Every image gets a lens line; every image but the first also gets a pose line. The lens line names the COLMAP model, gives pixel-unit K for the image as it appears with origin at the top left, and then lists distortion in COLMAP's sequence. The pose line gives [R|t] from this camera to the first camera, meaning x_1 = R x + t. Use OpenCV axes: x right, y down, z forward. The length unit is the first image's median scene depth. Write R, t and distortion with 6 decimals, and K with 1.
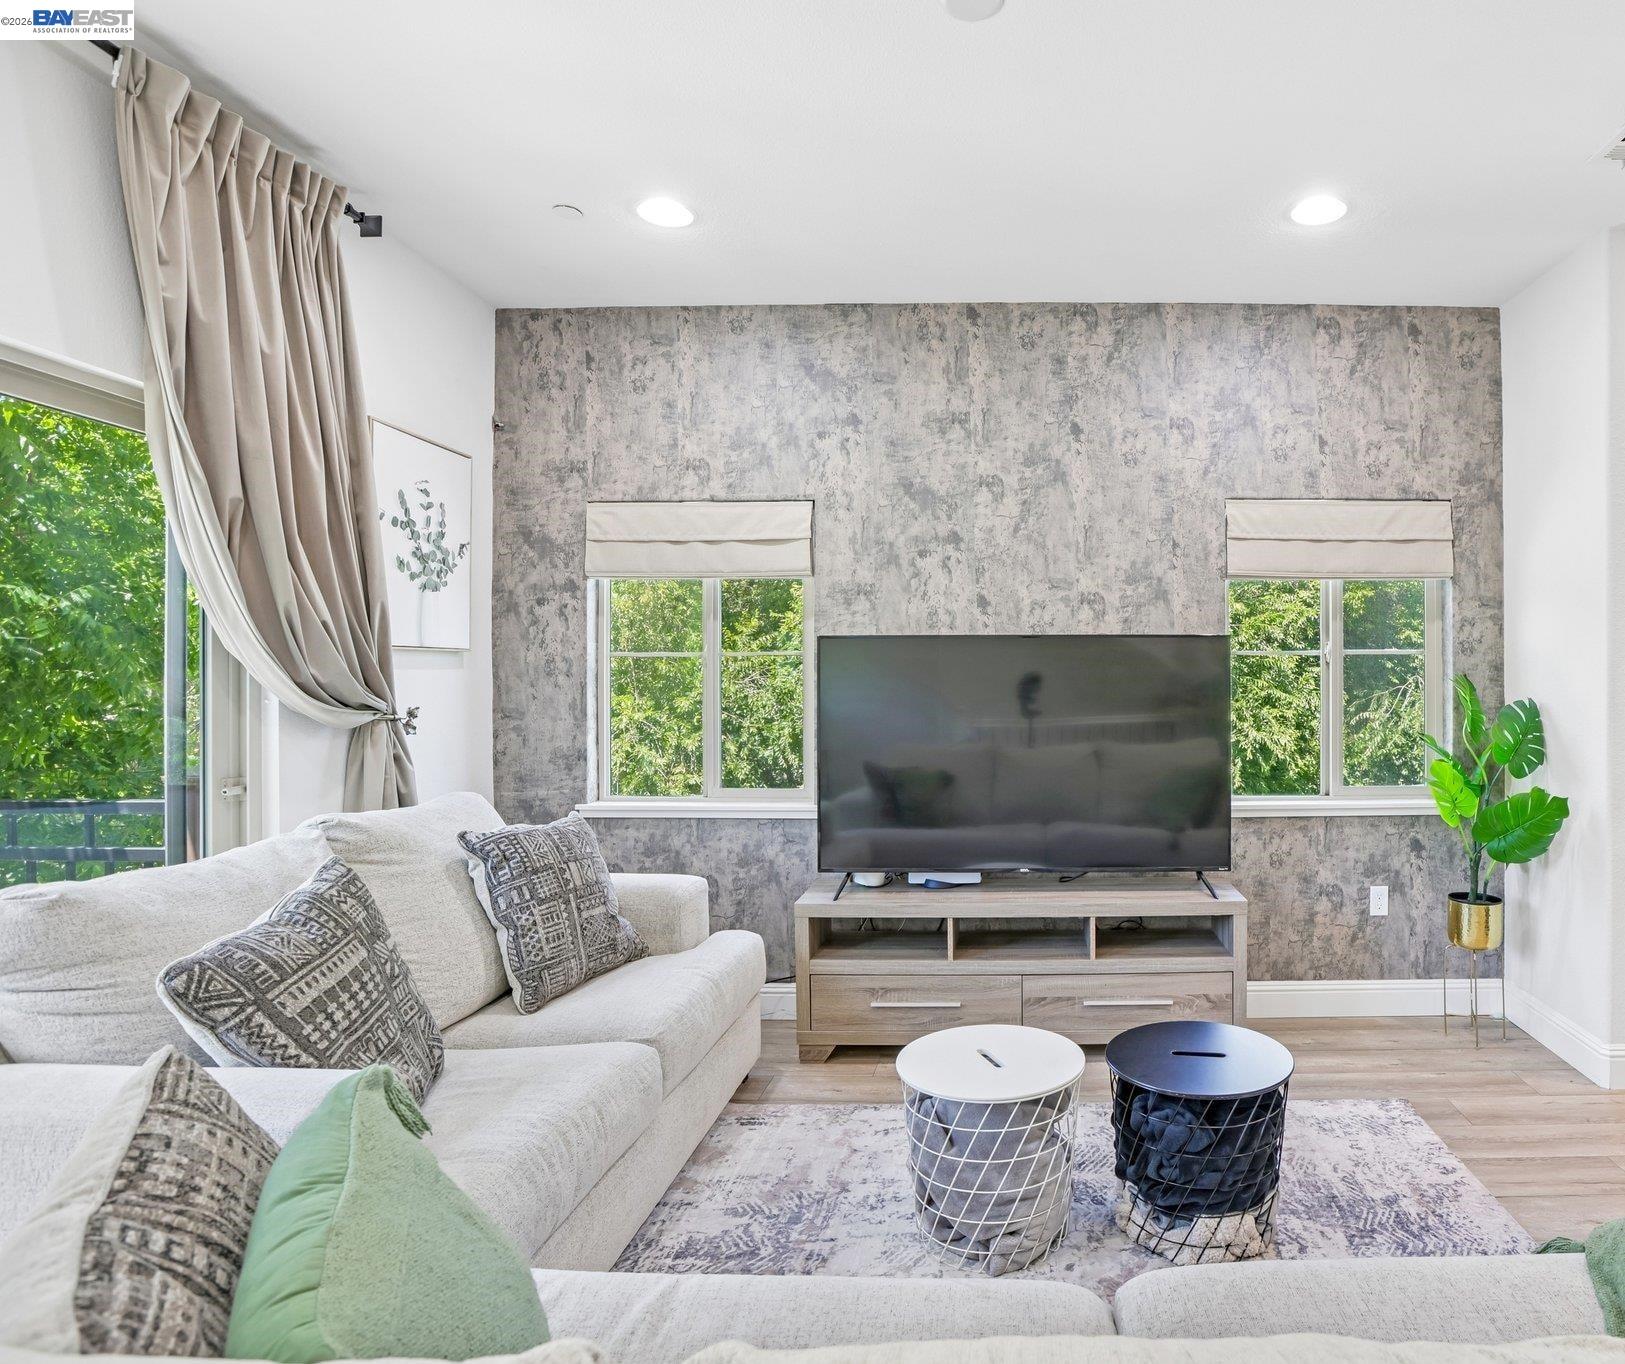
lens RADIAL K [[1050.4, 0, 812.5], [0, 1050.4, 682.0], [0, 0, 1]] dist [-0.006585, -0.064446]
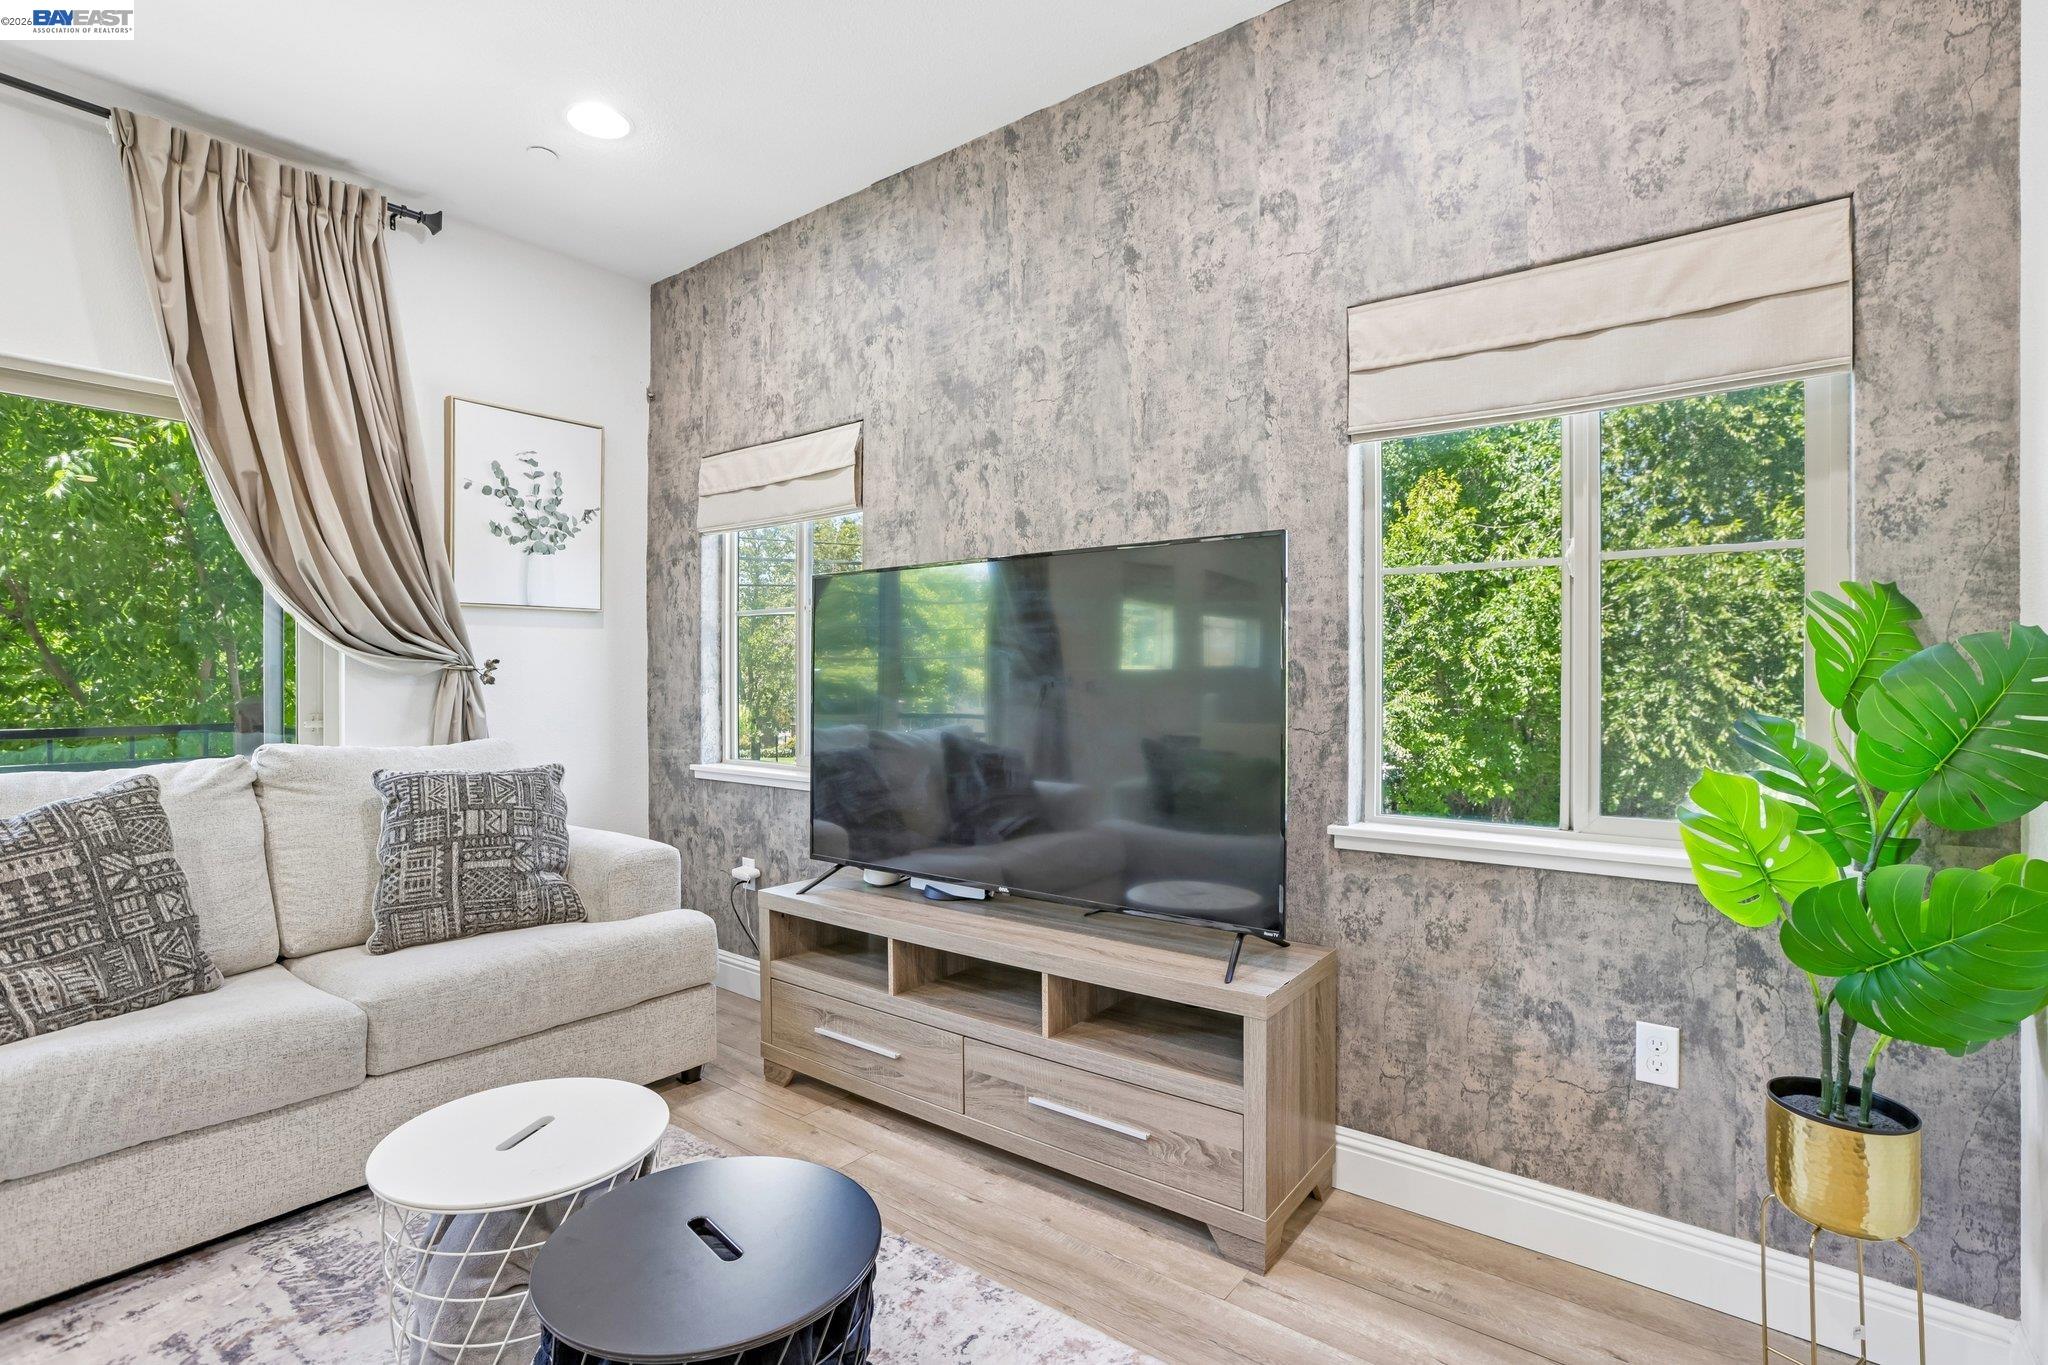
lens RADIAL K [[929.0, 0, 1024.0], [0, 929.0, 682.5], [0, 0, 1]] dist [-0.027647, 0.005489]
pose [[0.818802, 0.007551, -0.574026, 0.542931], [-0.010227, 0.999947, -0.001435, 0.038543], [0.573985, 0.007046, 0.818836, 0.471280]]
